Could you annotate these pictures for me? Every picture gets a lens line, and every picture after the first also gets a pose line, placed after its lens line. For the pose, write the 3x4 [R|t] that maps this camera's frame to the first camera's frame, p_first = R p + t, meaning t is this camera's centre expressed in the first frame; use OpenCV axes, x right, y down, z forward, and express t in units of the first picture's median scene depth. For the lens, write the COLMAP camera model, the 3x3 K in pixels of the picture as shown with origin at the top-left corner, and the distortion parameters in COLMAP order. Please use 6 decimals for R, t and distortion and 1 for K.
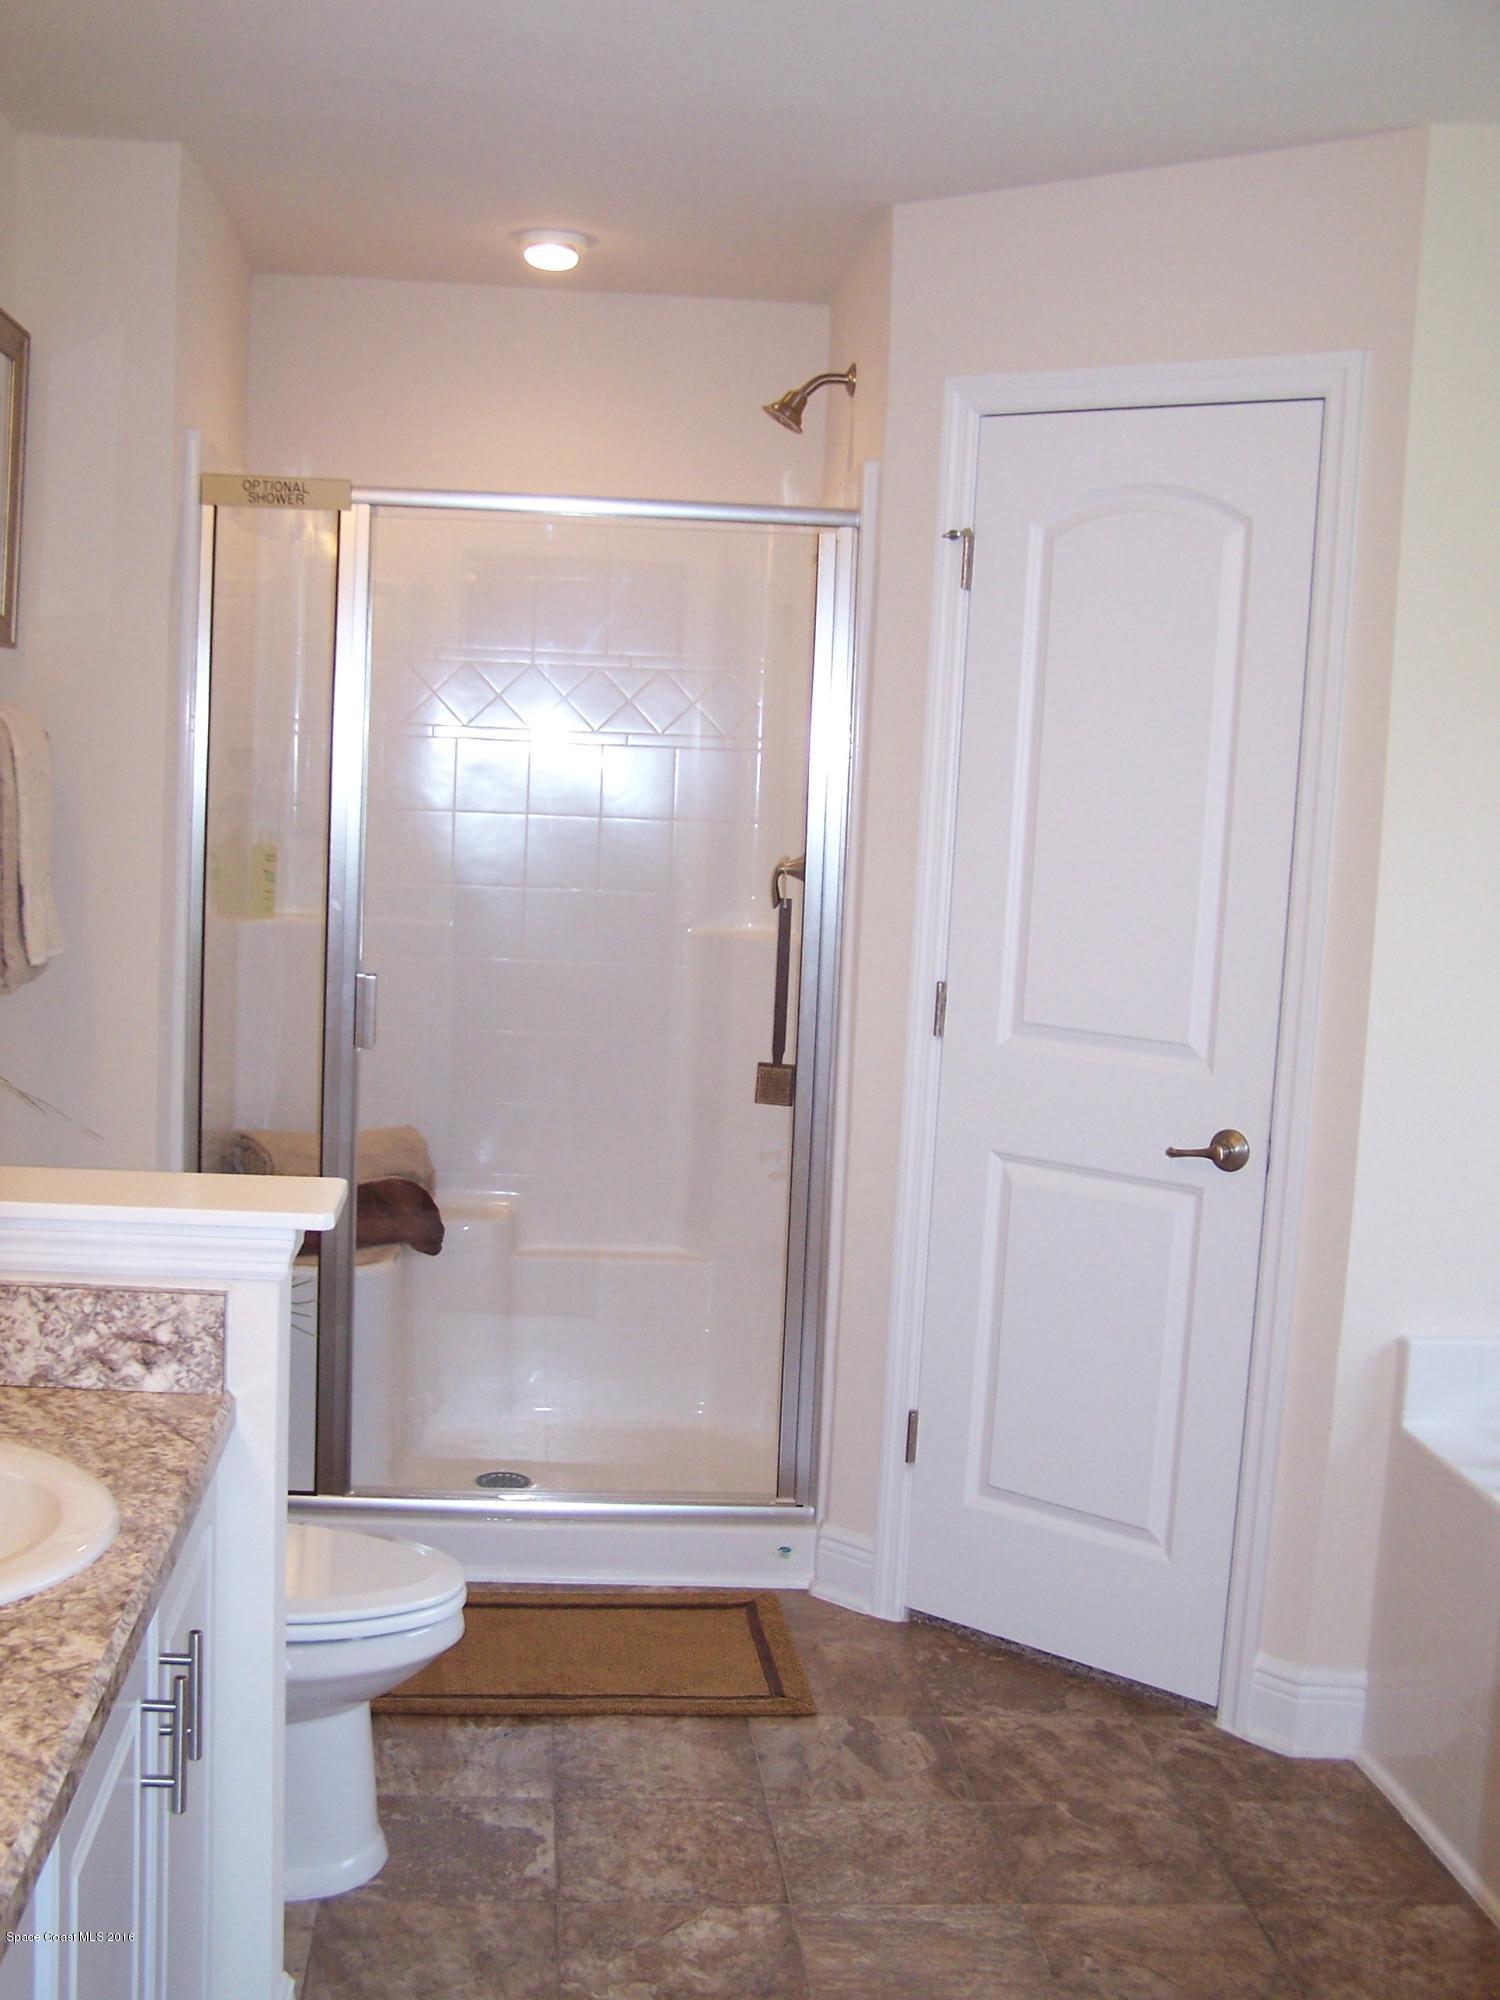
lens RADIAL K [[2312.4, 0, 748.9], [0, 2312.4, 1012.5], [0, 0, 1]] dist [-0.091498, 0.000000]
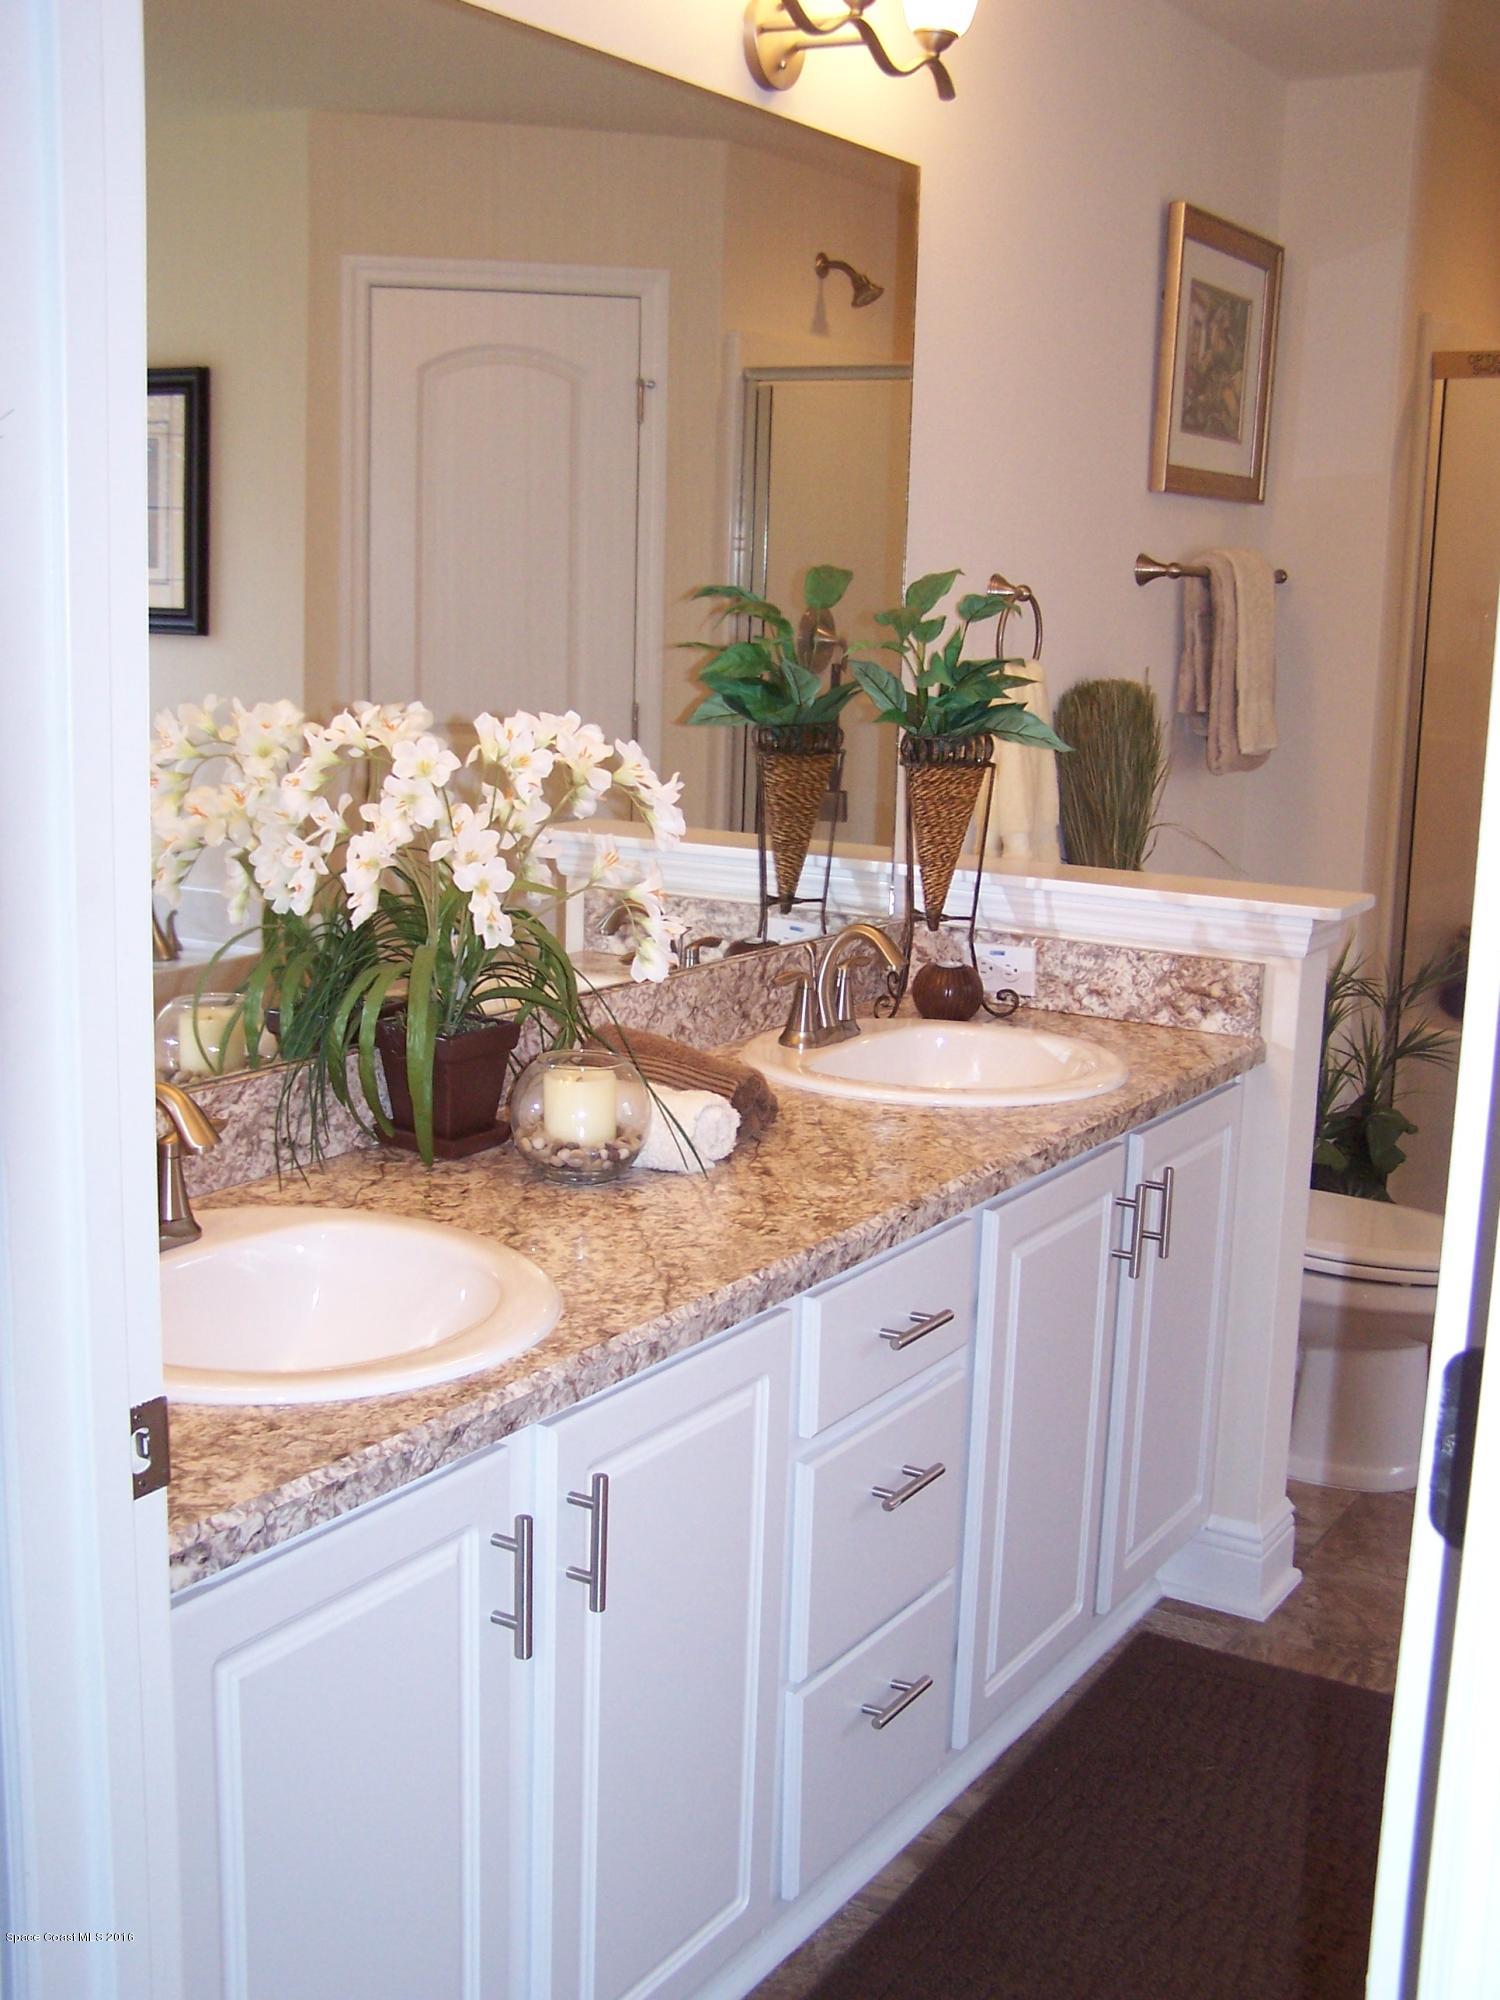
lens RADIAL K [[2312.4, 0, 746.2], [0, 2312.4, 996.5], [0, 0, 1]] dist [-0.091498, 0.000000]
pose [[0.803167, 0.075329, -0.590972, 0.333040], [-0.051016, 0.997027, 0.057753, 0.078739], [0.593566, -0.016237, 0.804622, -0.274164]]
